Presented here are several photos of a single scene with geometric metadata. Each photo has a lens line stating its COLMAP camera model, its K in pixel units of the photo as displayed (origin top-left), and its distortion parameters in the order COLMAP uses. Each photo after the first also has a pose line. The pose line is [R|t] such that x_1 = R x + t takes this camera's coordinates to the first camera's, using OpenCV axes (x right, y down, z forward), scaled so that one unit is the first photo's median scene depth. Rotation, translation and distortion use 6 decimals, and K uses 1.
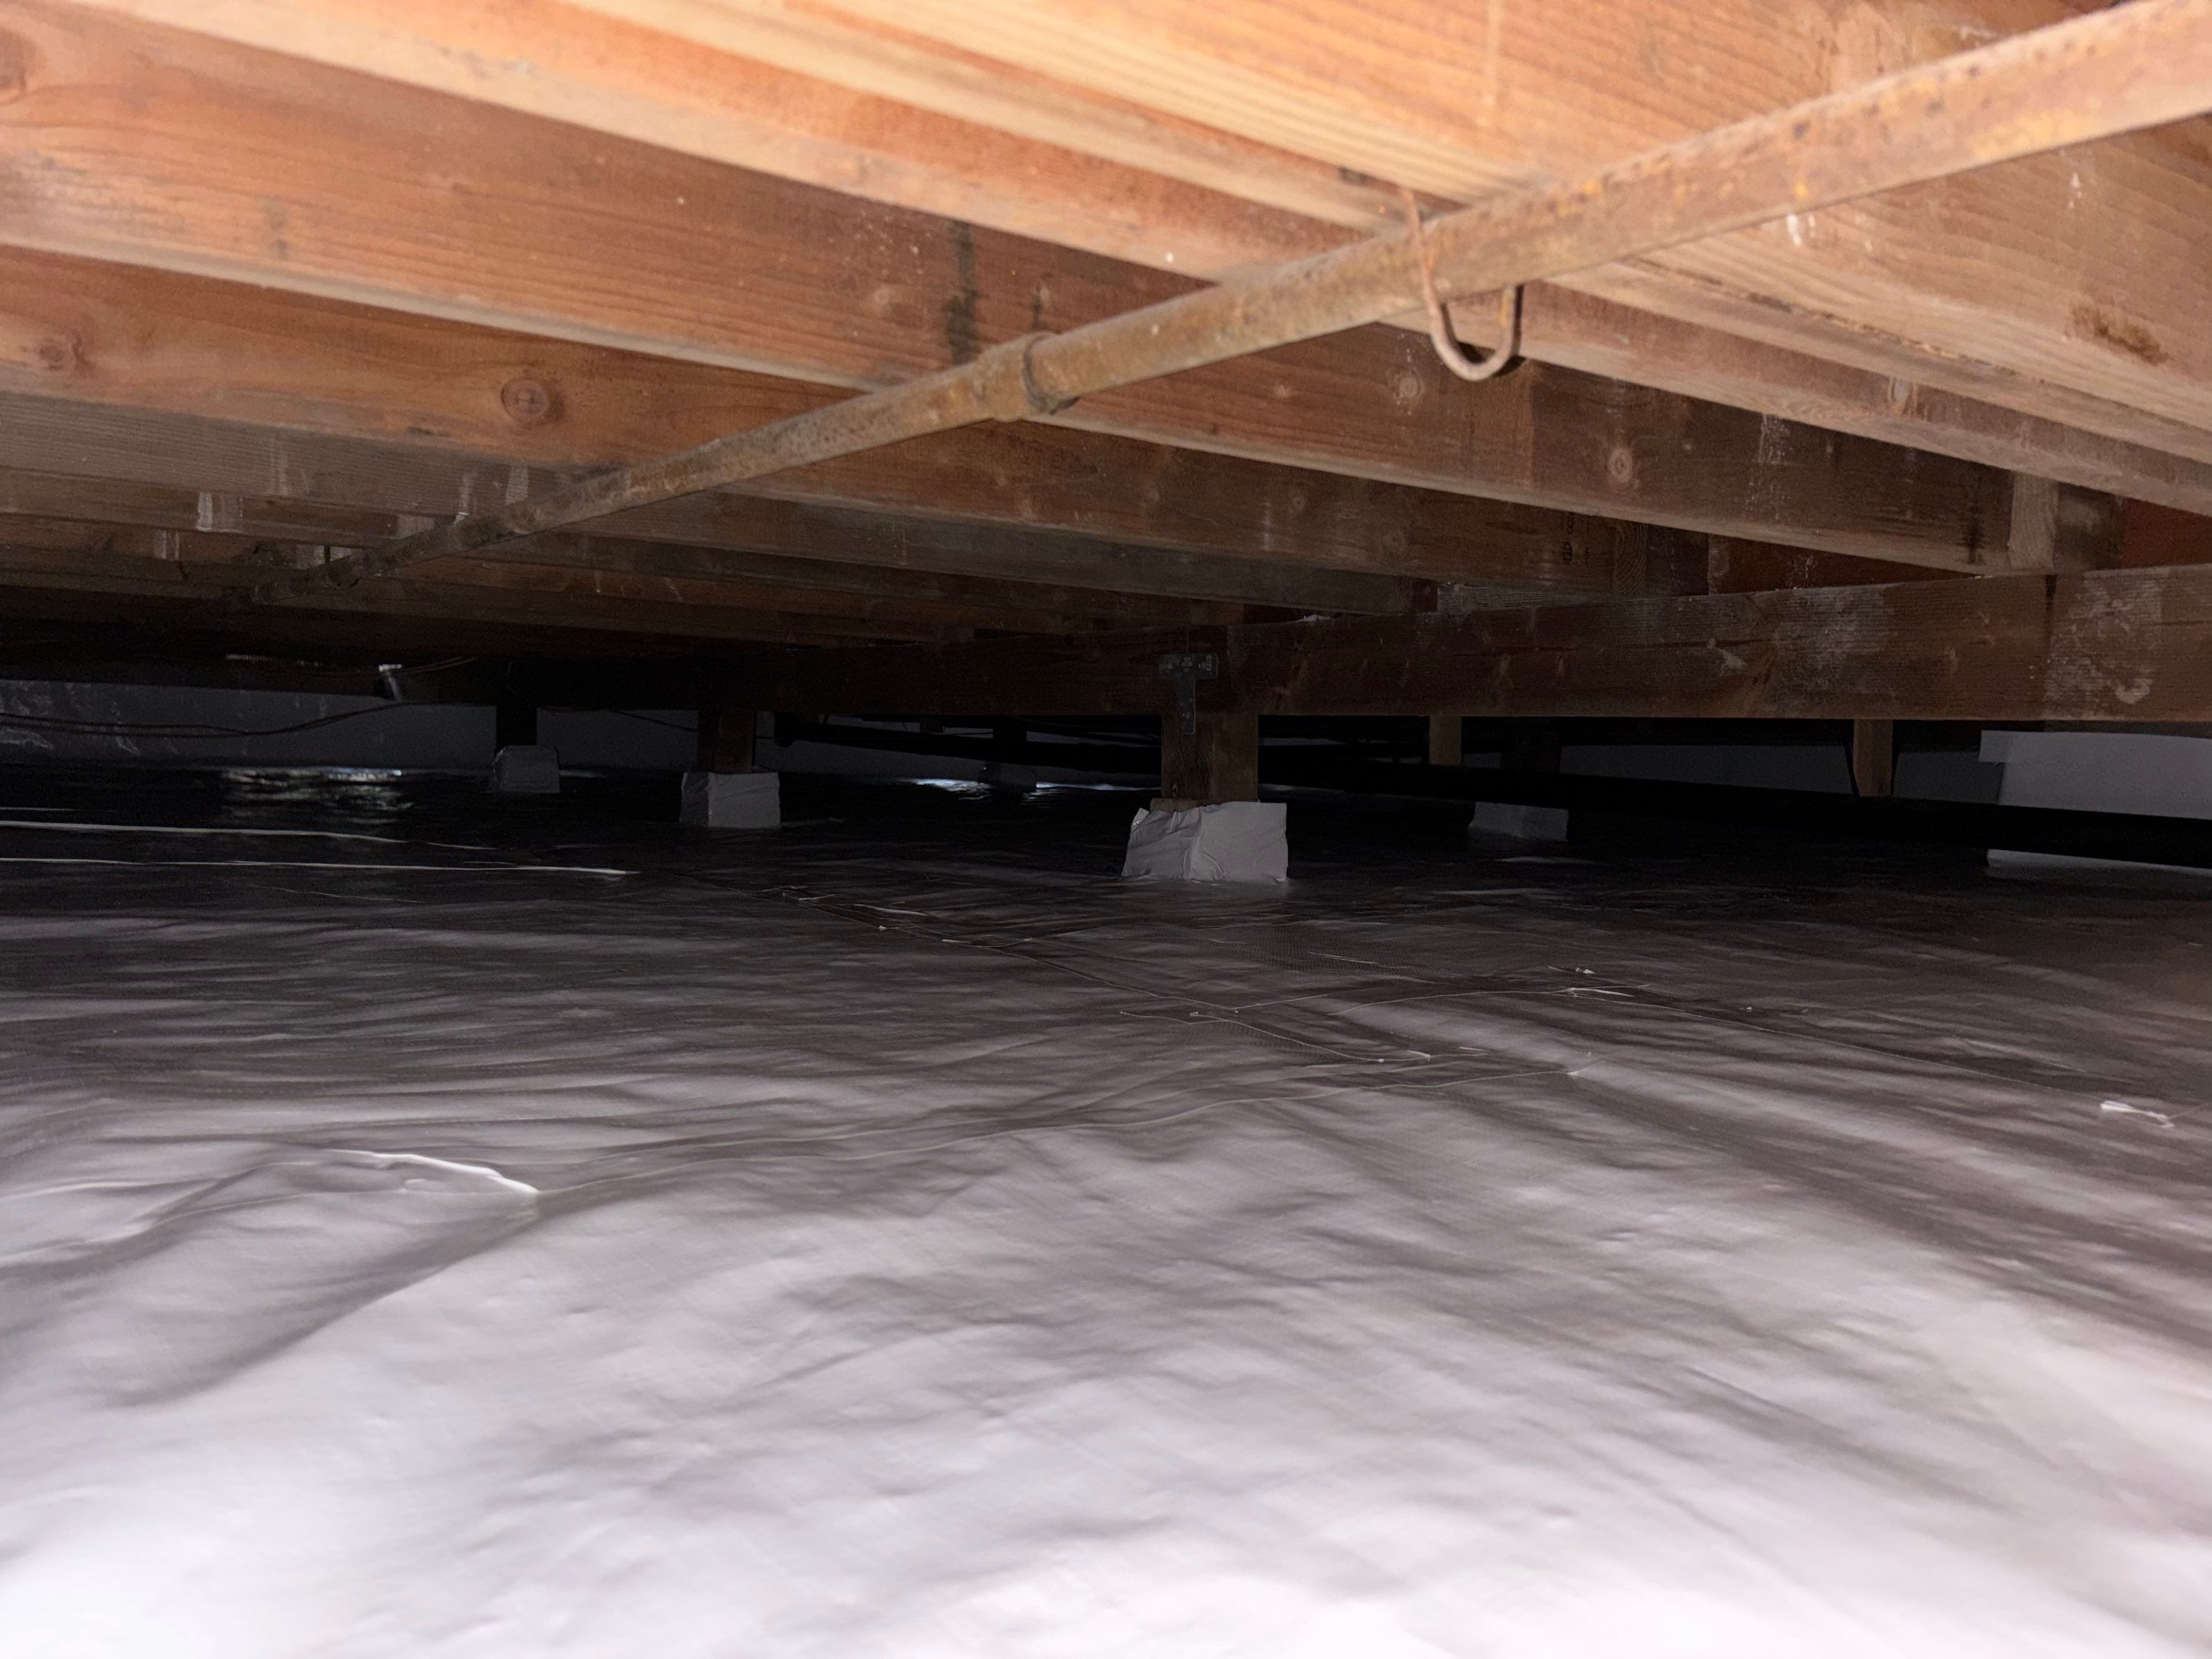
lens RADIAL K [[1708.5, 0, 1113.3], [0, 1708.5, 847.5], [0, 0, 1]] dist [0.059418, -0.067651]
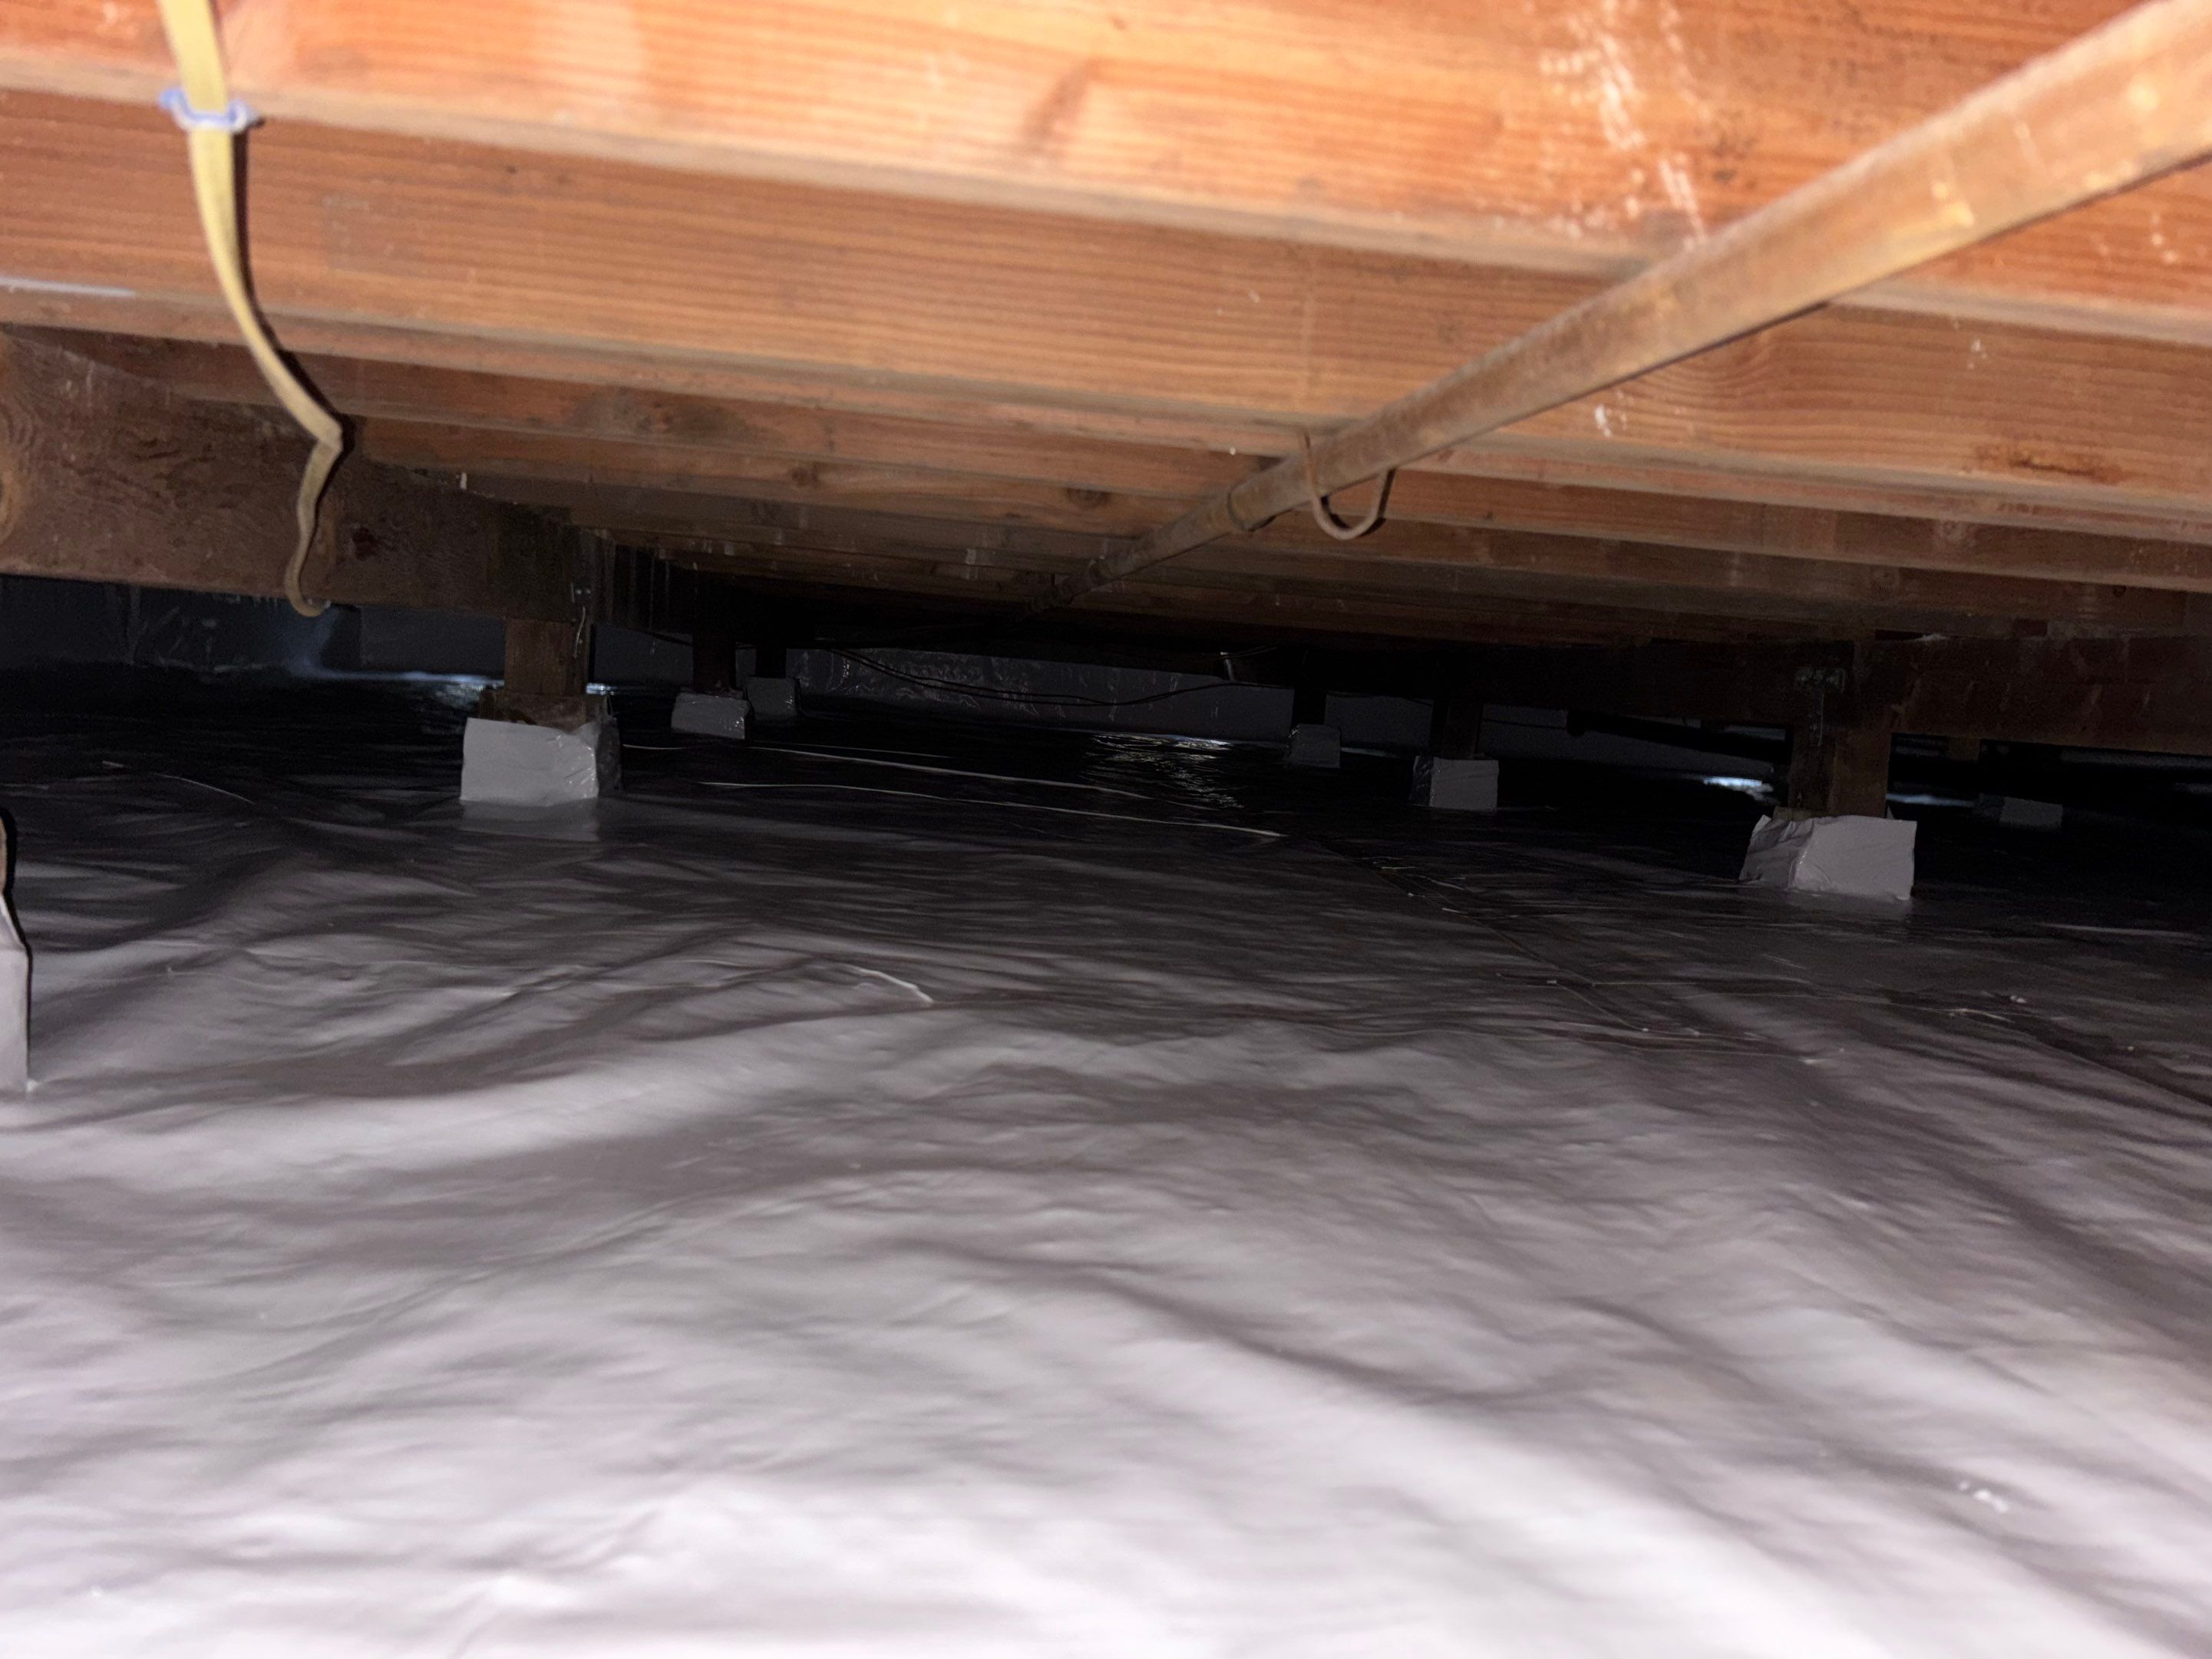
lens RADIAL K [[1708.5, 0, 1113.3], [0, 1708.5, 847.5], [0, 0, 1]] dist [0.059418, -0.067651]
pose [[0.873540, 0.084608, -0.479342, 0.188141], [-0.079812, 0.996346, 0.030416, -0.003803], [0.480164, 0.011687, 0.877101, -0.114855]]
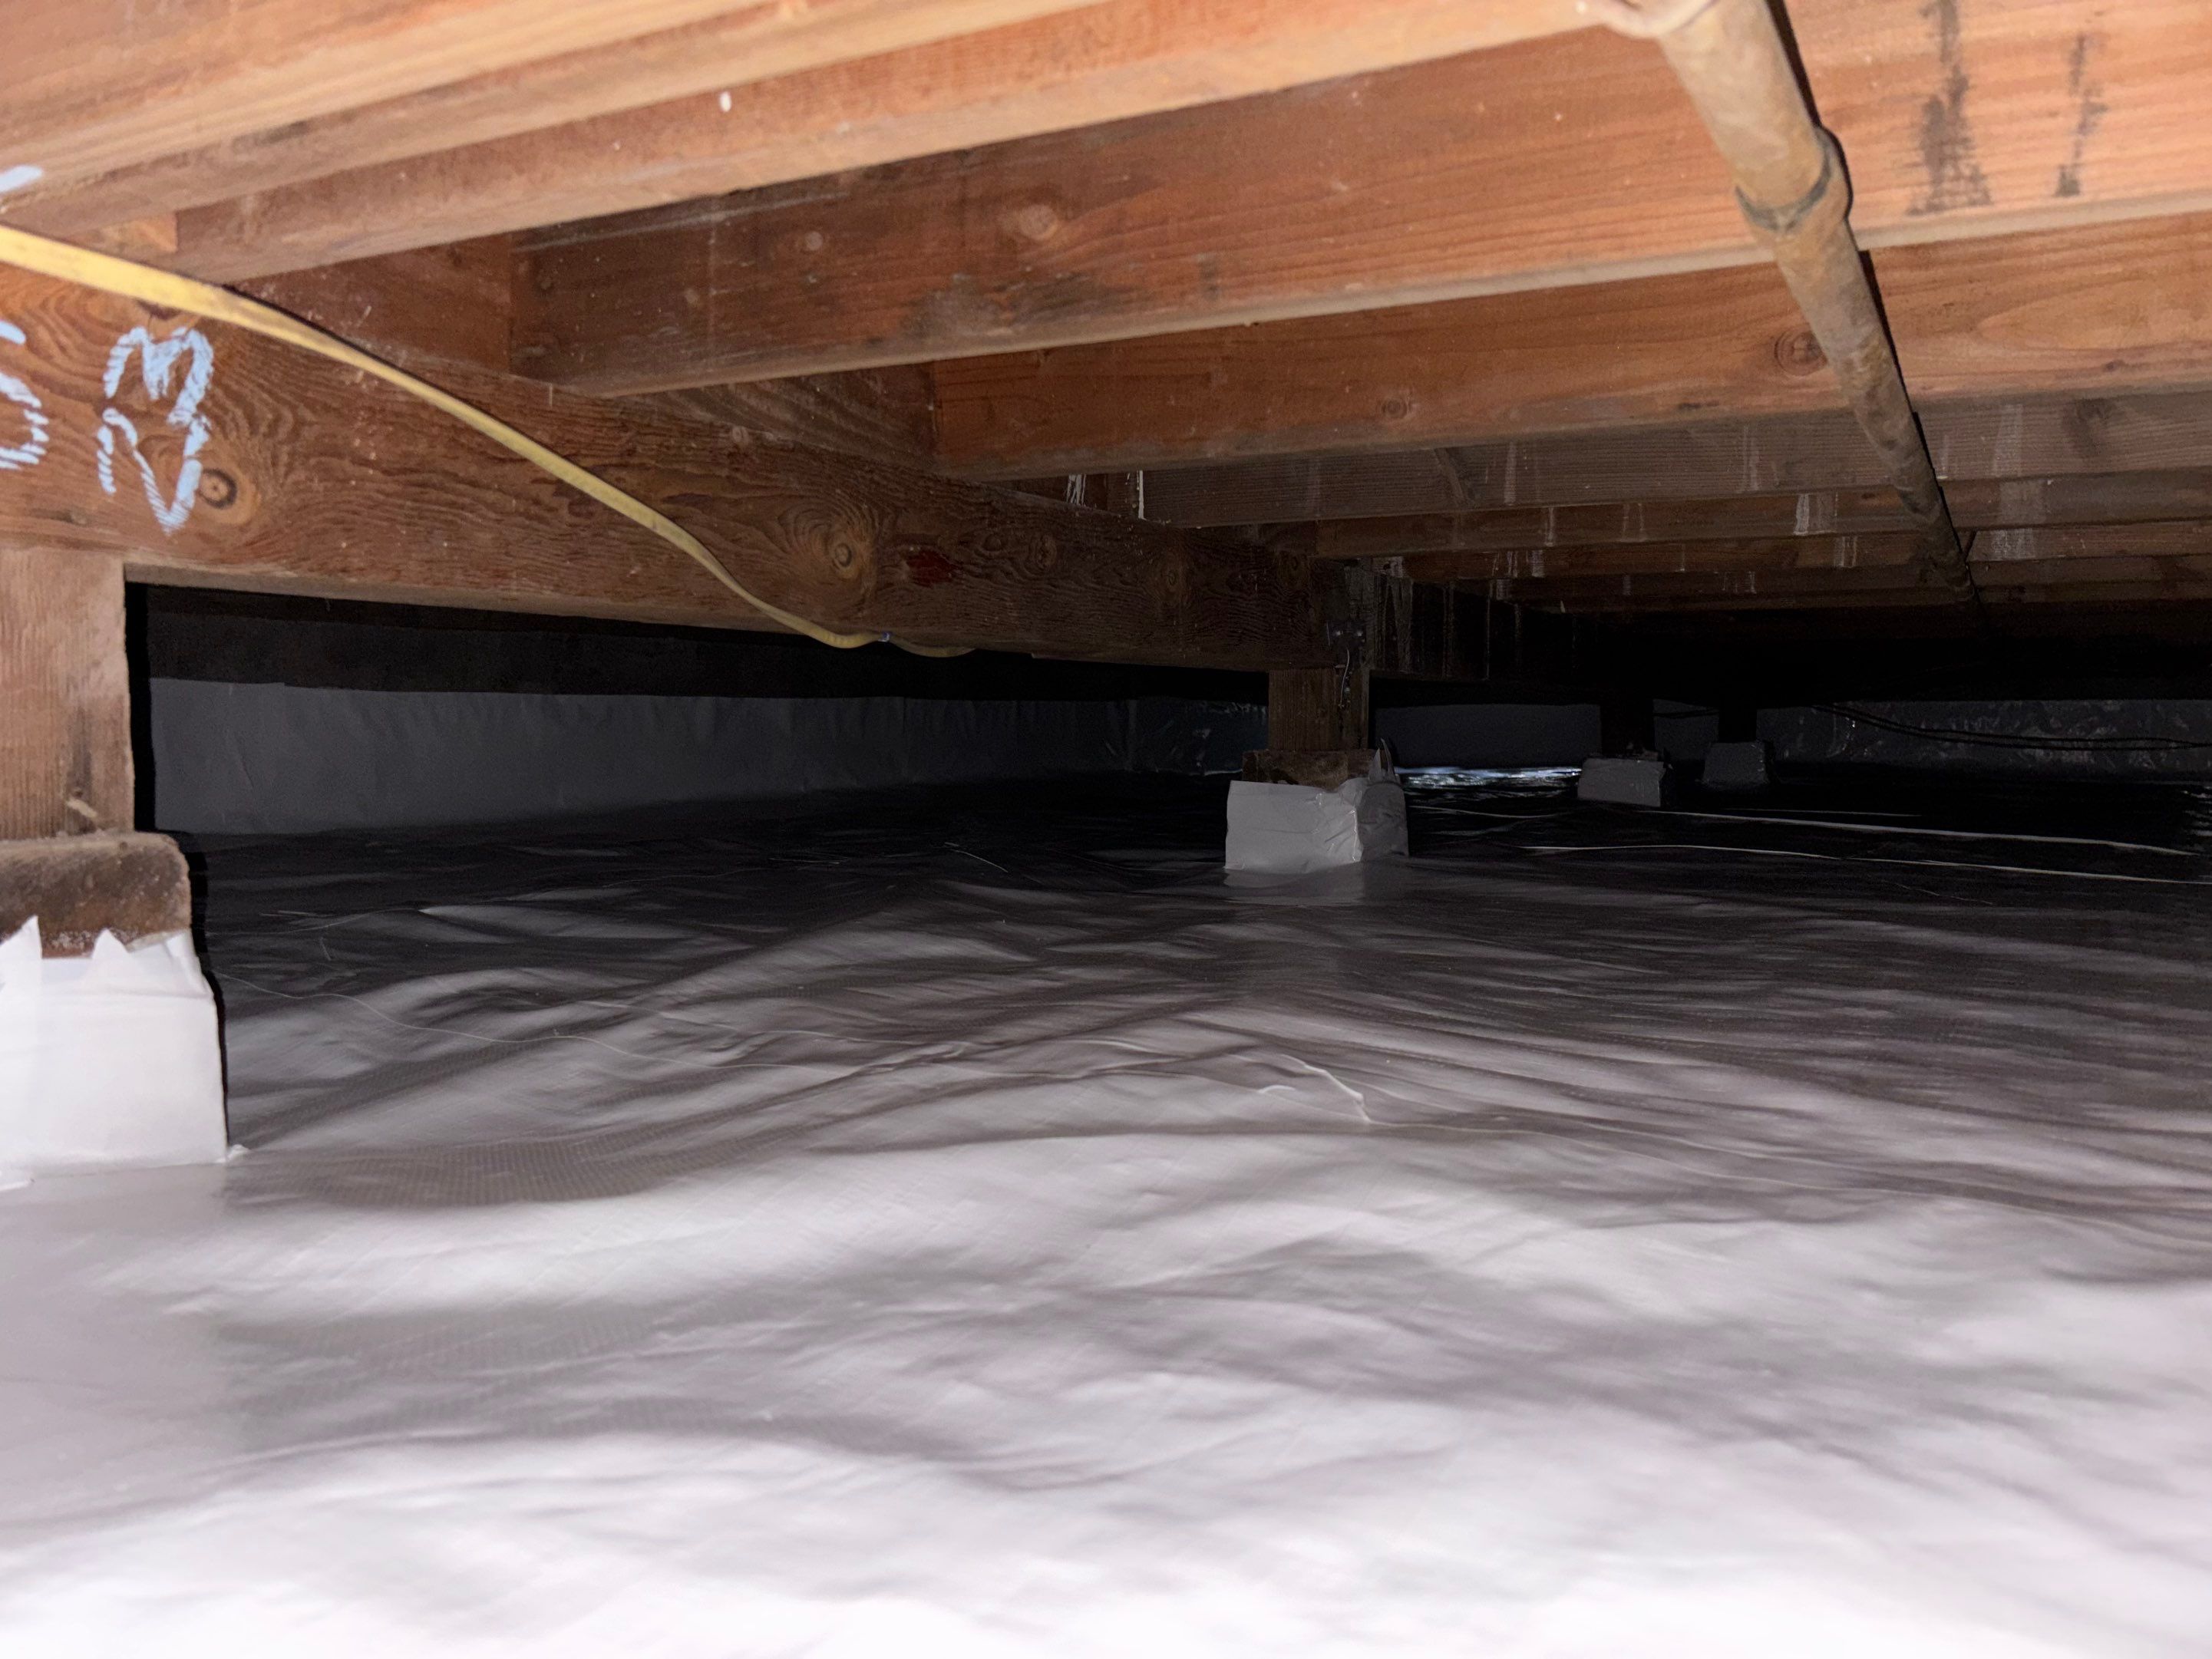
lens RADIAL K [[1690.2, 0, 1106.0], [0, 1690.2, 829.5], [0, 0, 1]] dist [0.113472, -0.171986]
pose [[0.435986, 0.022733, -0.899666, 0.165486], [-0.046495, 0.998915, 0.002709, 0.008421], [0.898751, 0.040649, 0.436570, 0.125215]]
